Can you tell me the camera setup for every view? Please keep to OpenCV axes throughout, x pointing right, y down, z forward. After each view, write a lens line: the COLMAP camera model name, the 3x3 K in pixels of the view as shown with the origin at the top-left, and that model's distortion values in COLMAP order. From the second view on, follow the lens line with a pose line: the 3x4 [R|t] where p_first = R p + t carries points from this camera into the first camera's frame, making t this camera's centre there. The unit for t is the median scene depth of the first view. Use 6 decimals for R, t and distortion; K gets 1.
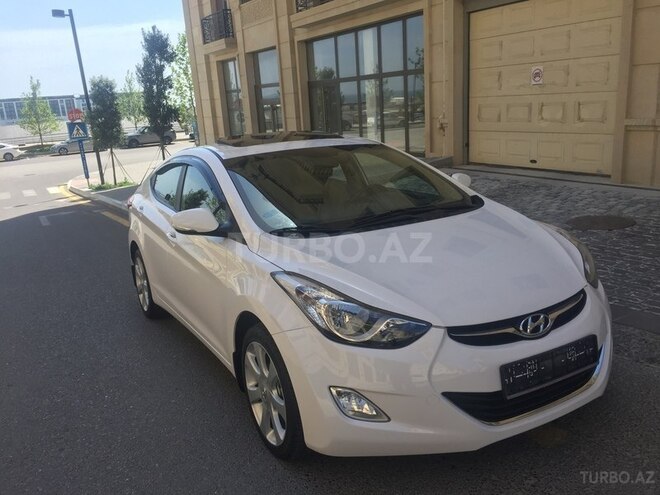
lens RADIAL K [[559.3, 0, 329.7], [0, 559.3, 253.9], [0, 0, 1]] dist [0.060782, -0.063761]
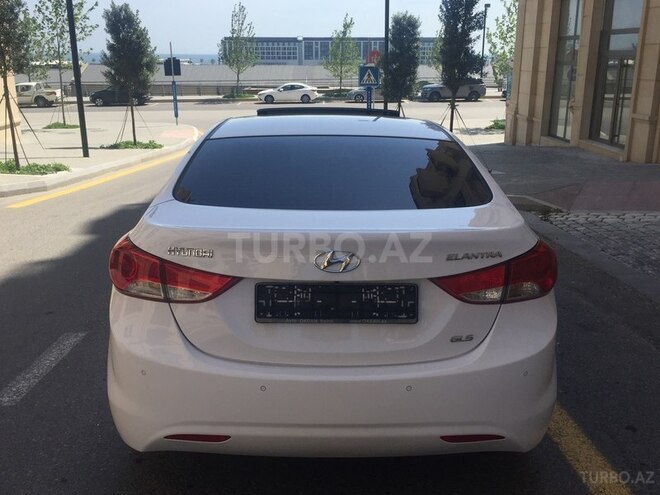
lens RADIAL K [[667.7, 0, 329.9], [0, 667.7, 248.3], [0, 0, 1]] dist [0.046188, 0.000000]
pose [[0.879006, 0.195003, -0.435111, -0.014231], [-0.185721, 0.980500, 0.064238, -0.030178], [0.439153, 0.024344, 0.898082, 0.128224]]
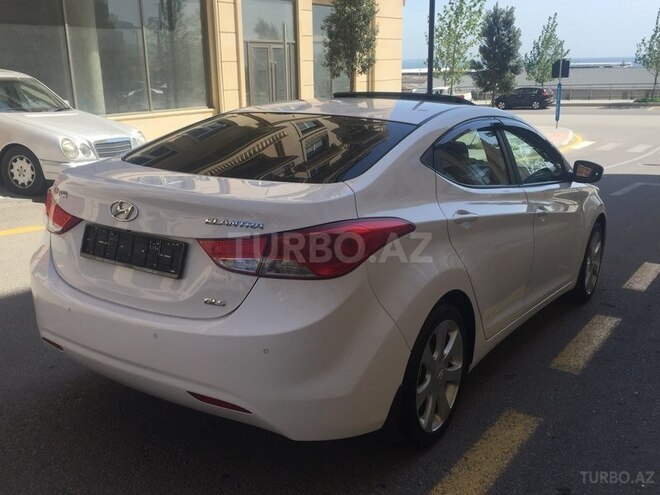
lens RADIAL K [[667.7, 0, 327.5], [0, 667.7, 244.8], [0, 0, 1]] dist [0.046188, 0.000000]
pose [[0.456602, 0.288782, -0.841499, 0.092014], [-0.257003, 0.948343, 0.185997, -0.054914], [0.851742, 0.131341, 0.507233, 0.223703]]
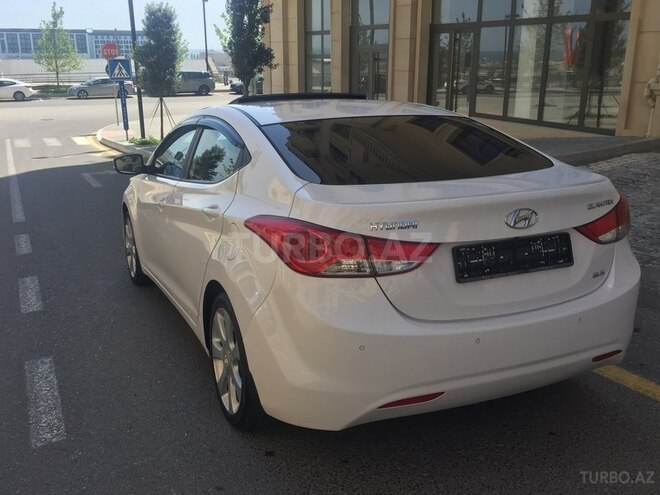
lens RADIAL K [[667.7, 0, 329.3], [0, 667.7, 245.7], [0, 0, 1]] dist [0.046188, 0.000000]
pose [[0.994702, 0.084303, -0.058834, -0.116279], [-0.083618, 0.996399, 0.014005, -0.009255], [0.059803, -0.009012, 0.998170, 0.090622]]
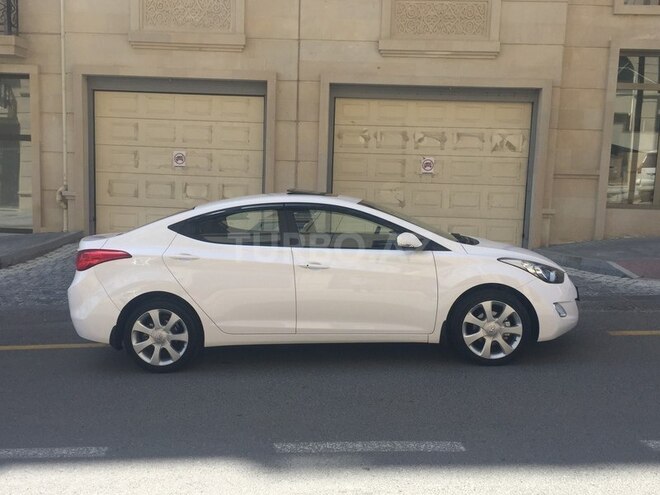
lens RADIAL K [[667.7, 0, 332.6], [0, 667.7, 249.8], [0, 0, 1]] dist [0.046188, 0.000000]
pose [[0.537039, -0.012060, 0.843471, -0.403721], [0.162333, 0.982686, -0.089308, 0.020975], [-0.827790, 0.184885, 0.529699, 0.051229]]
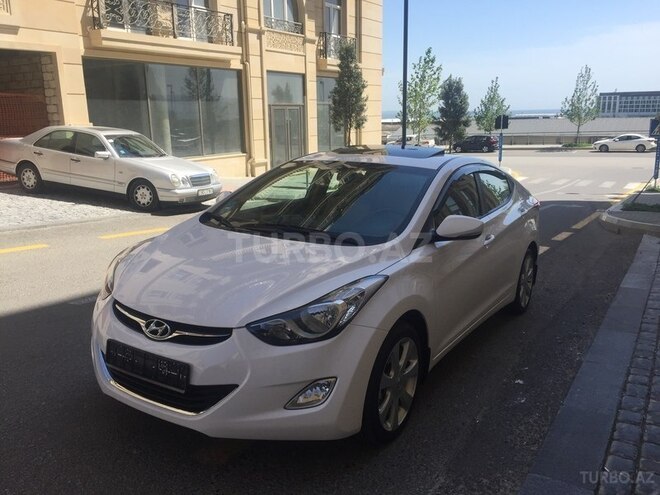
lens RADIAL K [[559.3, 0, 331.2], [0, 559.3, 249.7], [0, 0, 1]] dist [0.060782, -0.063761]
pose [[0.480657, 0.261222, -0.837097, 0.235506], [-0.253027, 0.955312, 0.152825, -0.047799], [0.839611, 0.138352, 0.525274, 0.107994]]
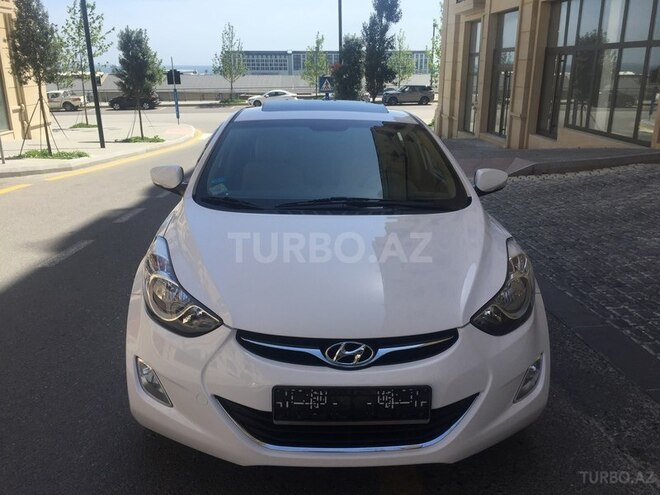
lens RADIAL K [[559.3, 0, 327.7], [0, 559.3, 251.4], [0, 0, 1]] dist [0.060782, -0.063761]
pose [[0.888963, 0.202608, -0.410724, 0.105657], [-0.178211, 0.979170, 0.097304, -0.016614], [0.421883, -0.013304, 0.906553, 0.035369]]
